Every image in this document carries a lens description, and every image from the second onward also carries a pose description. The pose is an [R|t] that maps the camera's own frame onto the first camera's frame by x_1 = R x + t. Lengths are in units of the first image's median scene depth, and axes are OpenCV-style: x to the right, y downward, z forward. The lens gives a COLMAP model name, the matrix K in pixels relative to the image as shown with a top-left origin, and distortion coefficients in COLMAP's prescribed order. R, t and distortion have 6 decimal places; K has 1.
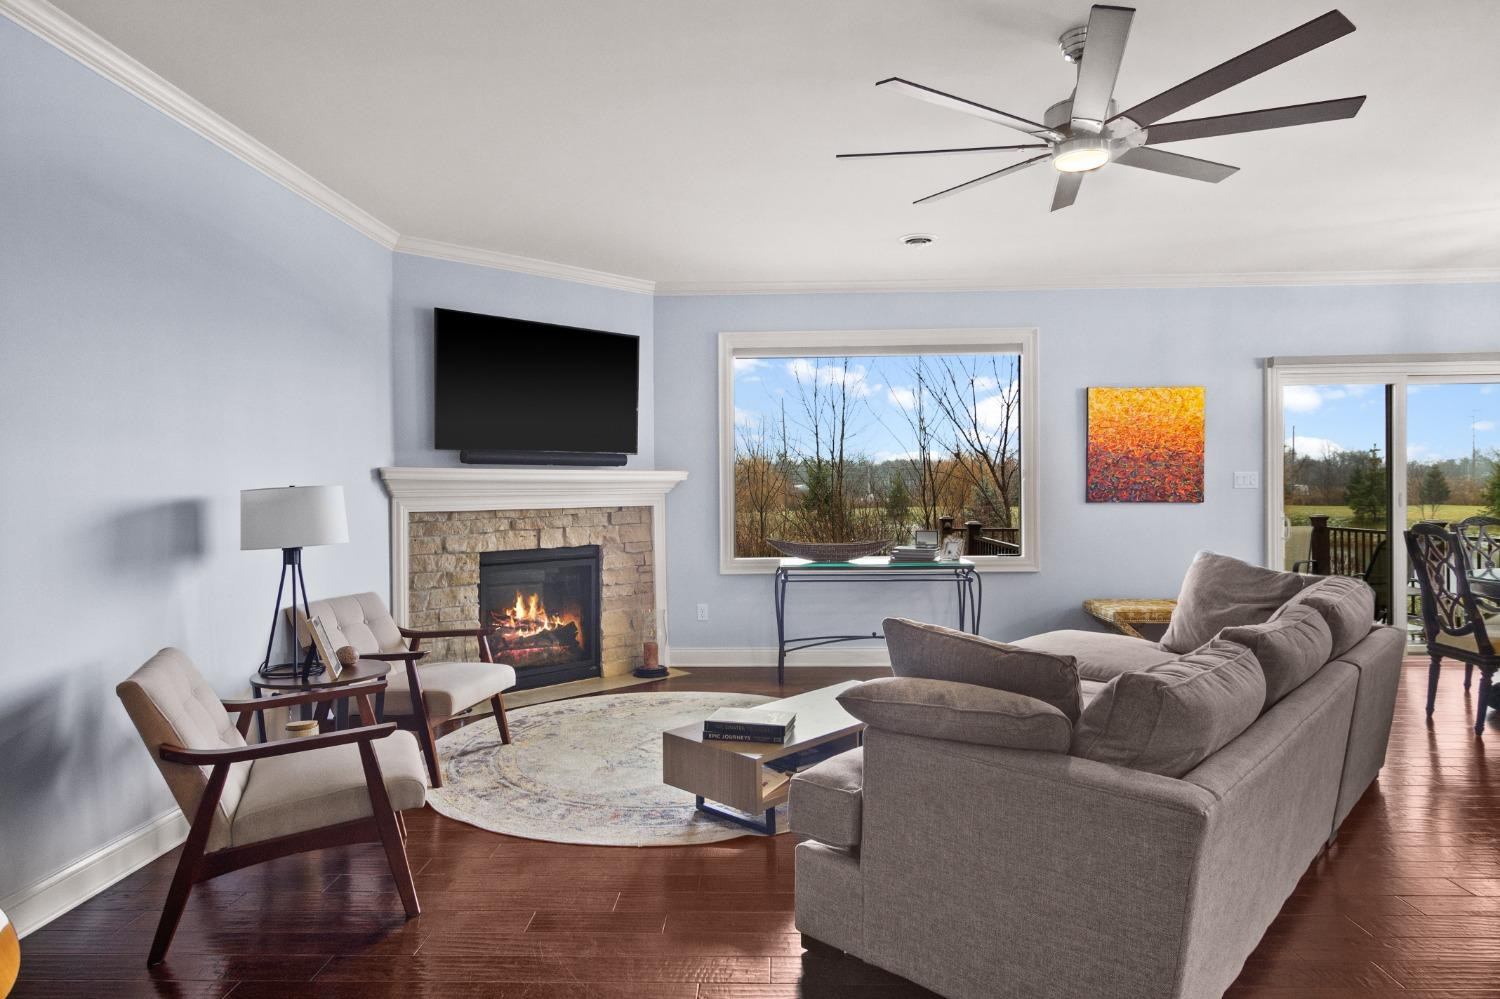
lens RADIAL K [[871.5, 0, 749.6], [0, 871.5, 487.5], [0, 0, 1]] dist [0.006040, 0.001473]
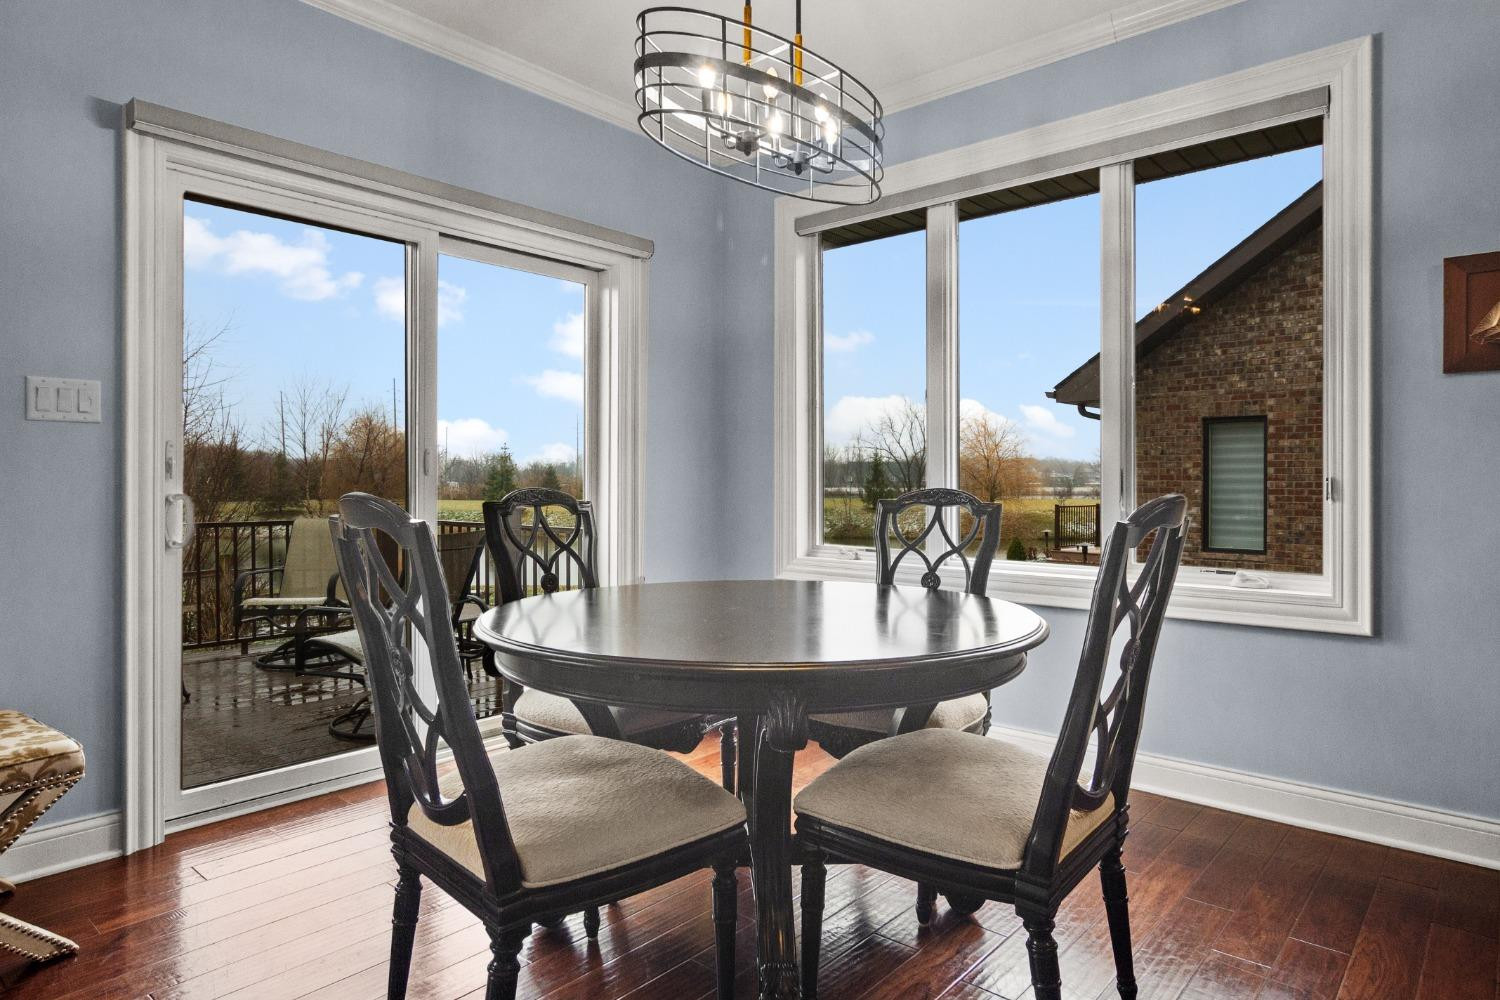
lens RADIAL K [[871.5, 0, 749.6], [0, 871.5, 488.0], [0, 0, 1]] dist [0.006040, 0.001473]
pose [[0.633006, 0.001263, 0.774146, 0.459860], [-0.003967, 0.999991, 0.001612, 0.028209], [-0.774136, -0.004091, 0.633005, 0.513654]]
